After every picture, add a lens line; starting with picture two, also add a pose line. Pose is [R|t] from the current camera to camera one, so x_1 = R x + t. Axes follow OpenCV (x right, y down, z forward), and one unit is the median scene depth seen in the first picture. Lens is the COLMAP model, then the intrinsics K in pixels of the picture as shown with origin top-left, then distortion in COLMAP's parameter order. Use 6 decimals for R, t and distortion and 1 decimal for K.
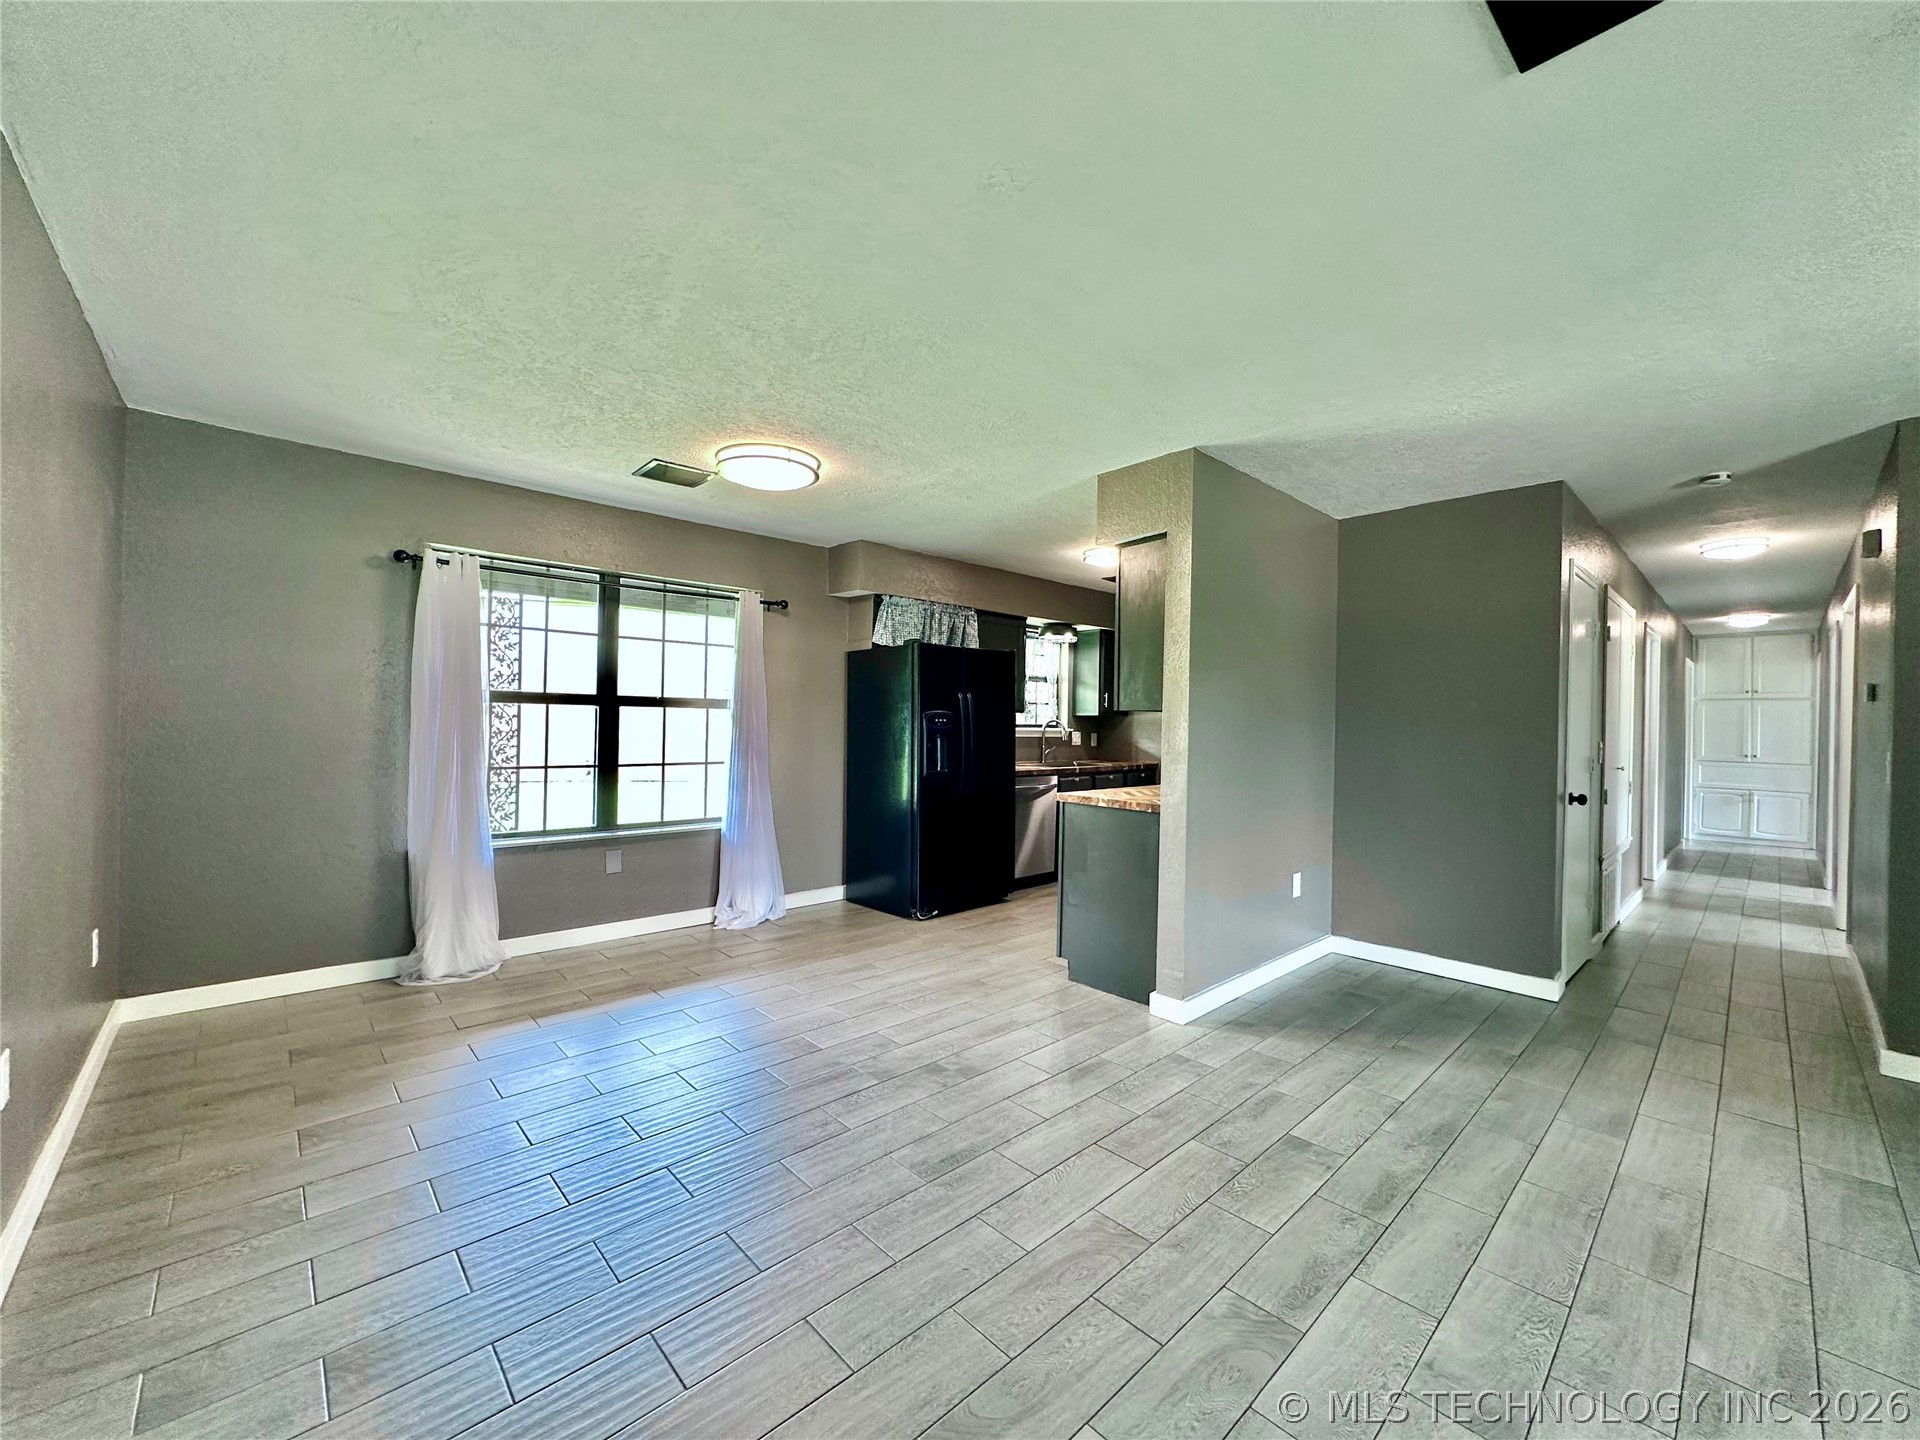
lens RADIAL K [[763.0, 0, 958.8], [0, 763.0, 723.5], [0, 0, 1]] dist [-0.001388, 0.000457]
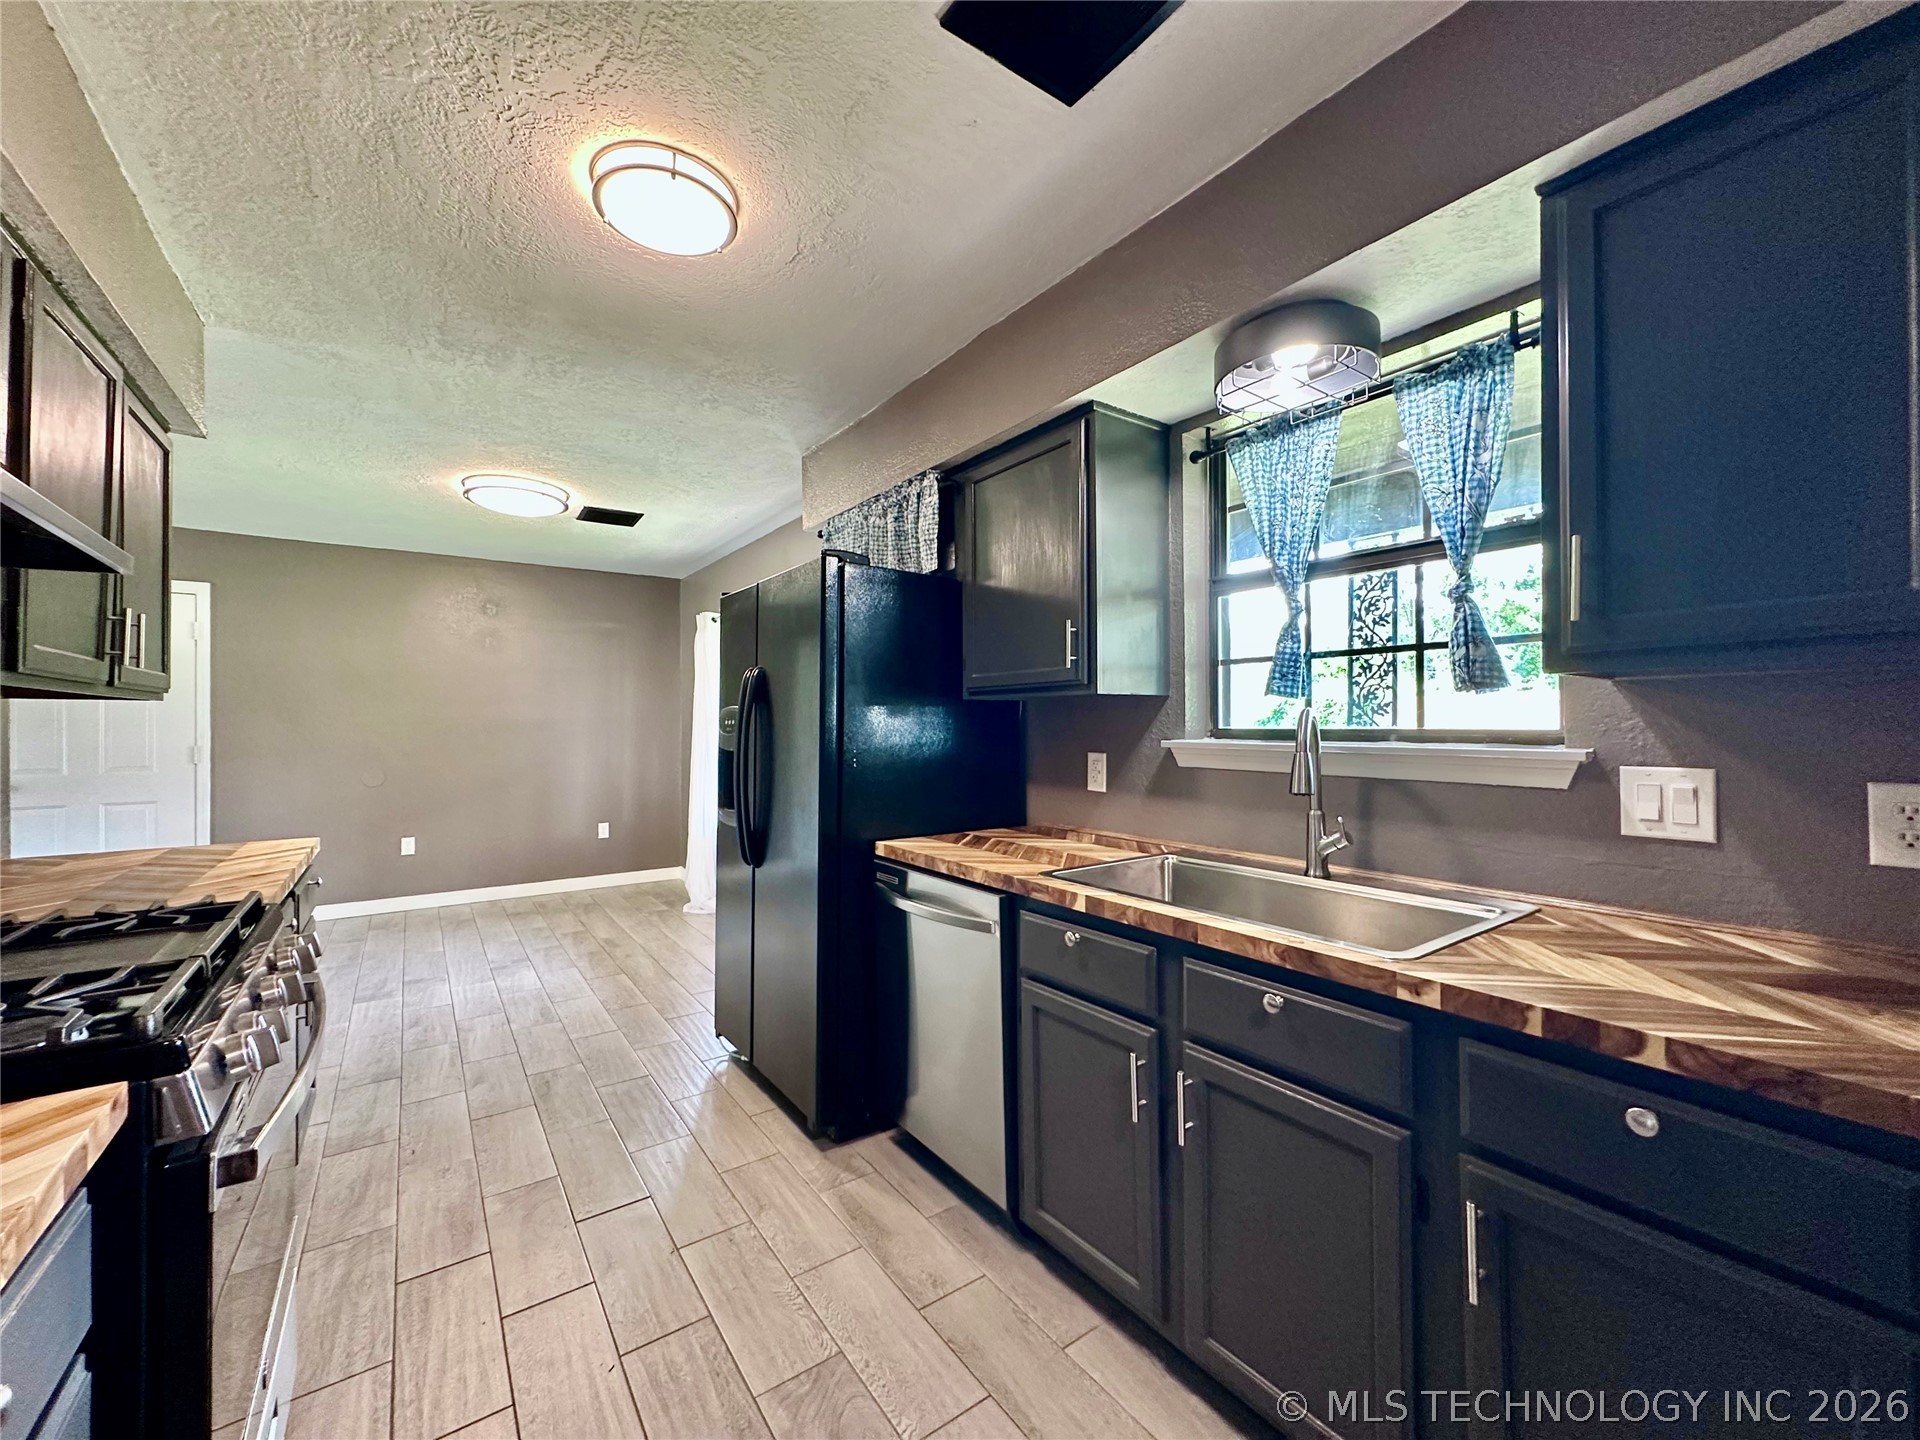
lens RADIAL K [[763.0, 0, 960.3], [0, 763.0, 720.9], [0, 0, 1]] dist [-0.001388, 0.000457]
pose [[-0.126174, -0.022242, -0.991759, 0.701294], [-0.004084, 0.999752, -0.021901, 0.008456], [0.992000, 0.001287, -0.126233, 1.654362]]
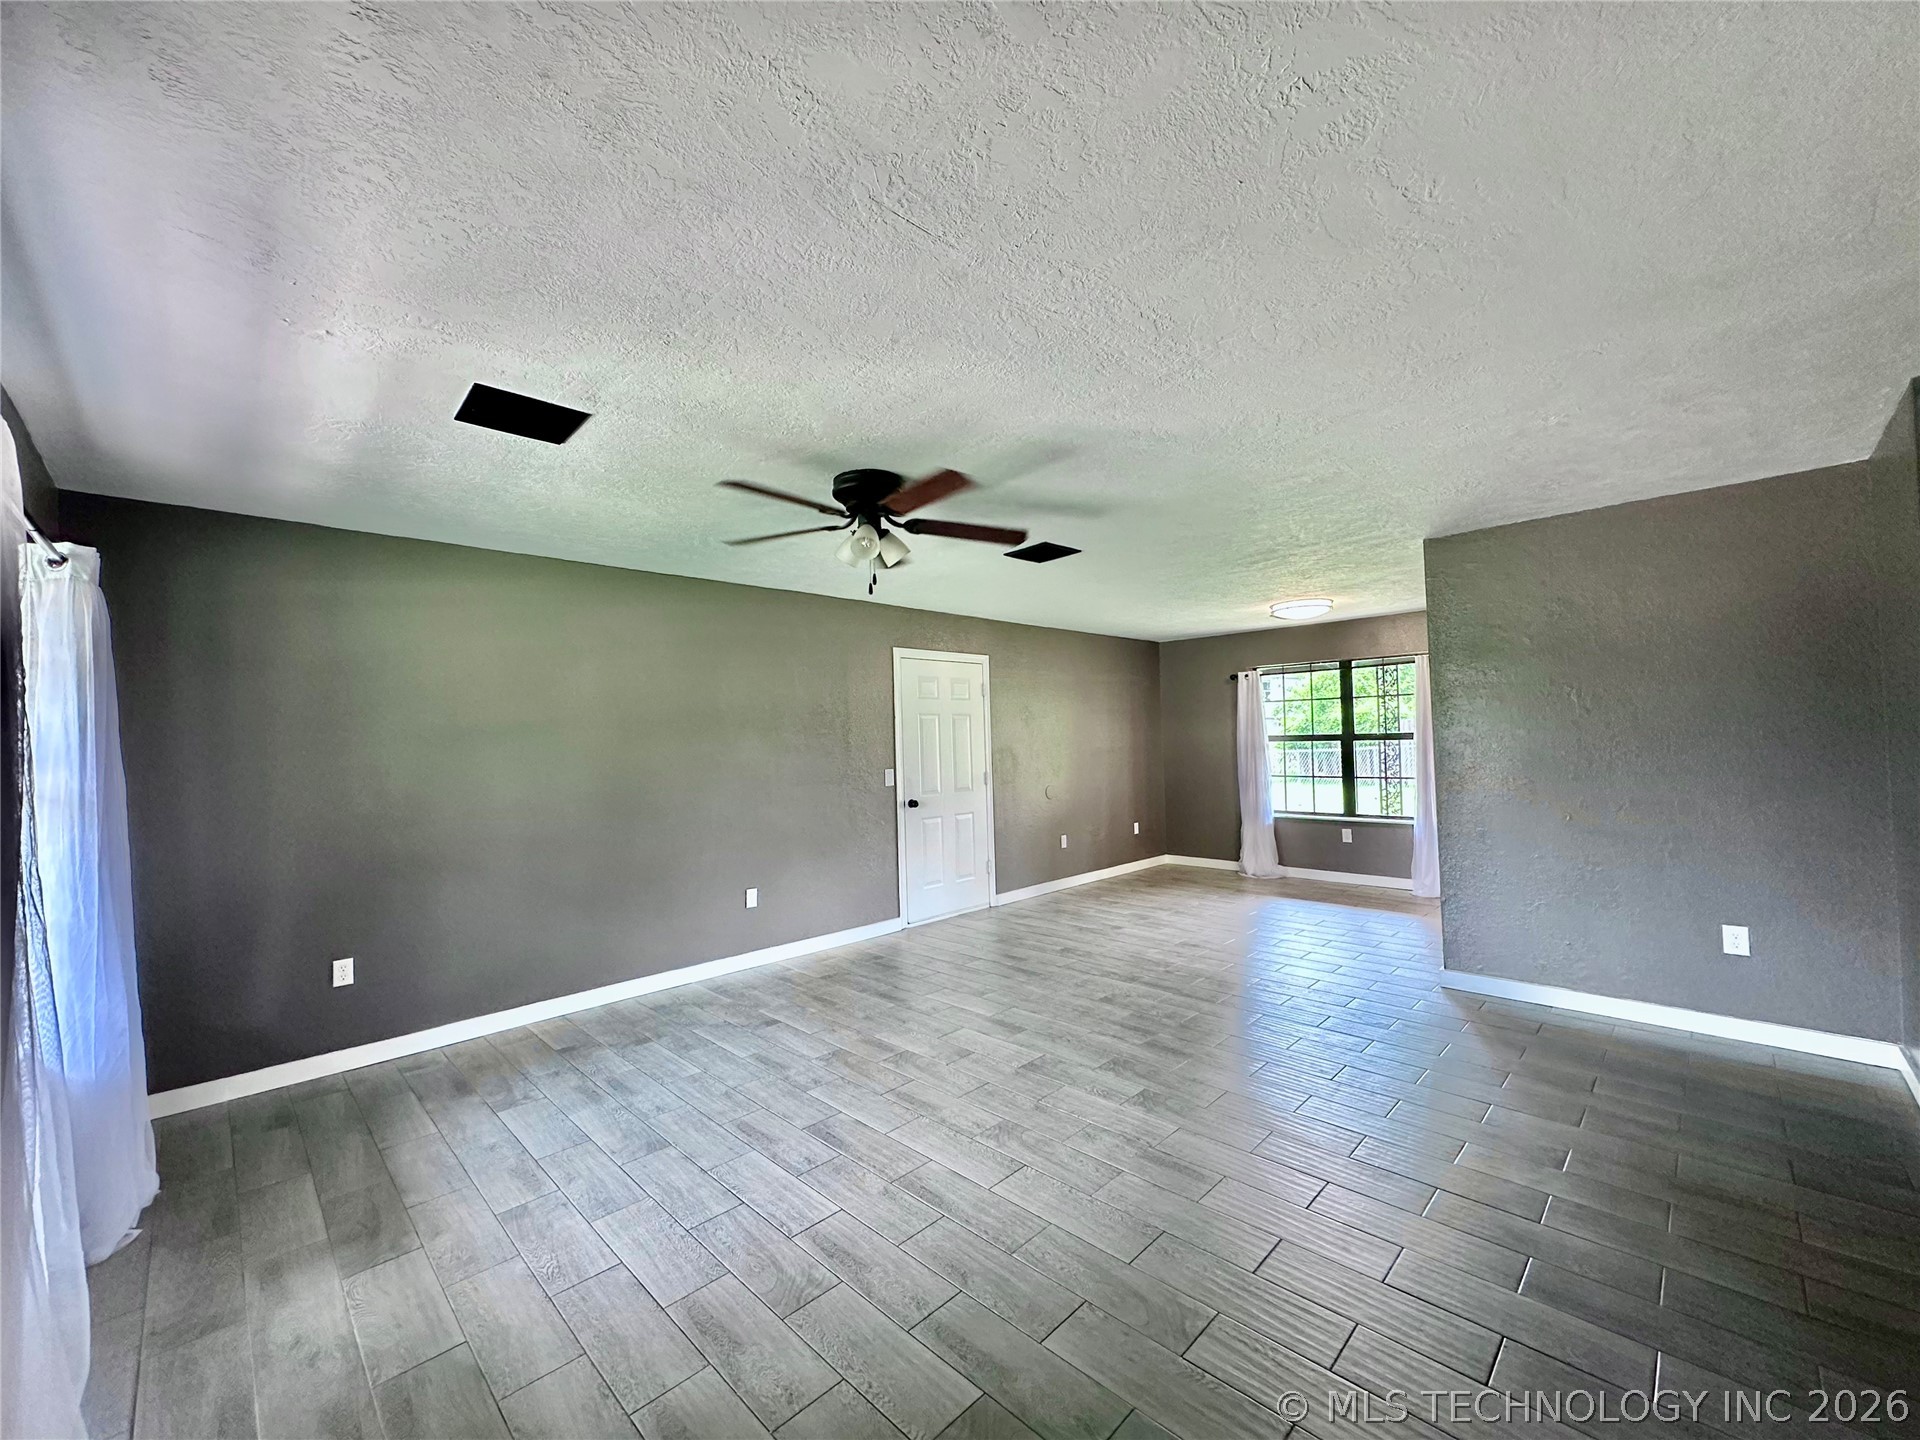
lens RADIAL K [[763.0, 0, 966.0], [0, 763.0, 730.9], [0, 0, 1]] dist [-0.001388, 0.000457]
pose [[0.040205, -0.034482, -0.998596, 1.369095], [0.021517, 0.999202, -0.033636, -0.008138], [0.998960, -0.020134, 0.040915, 0.136782]]
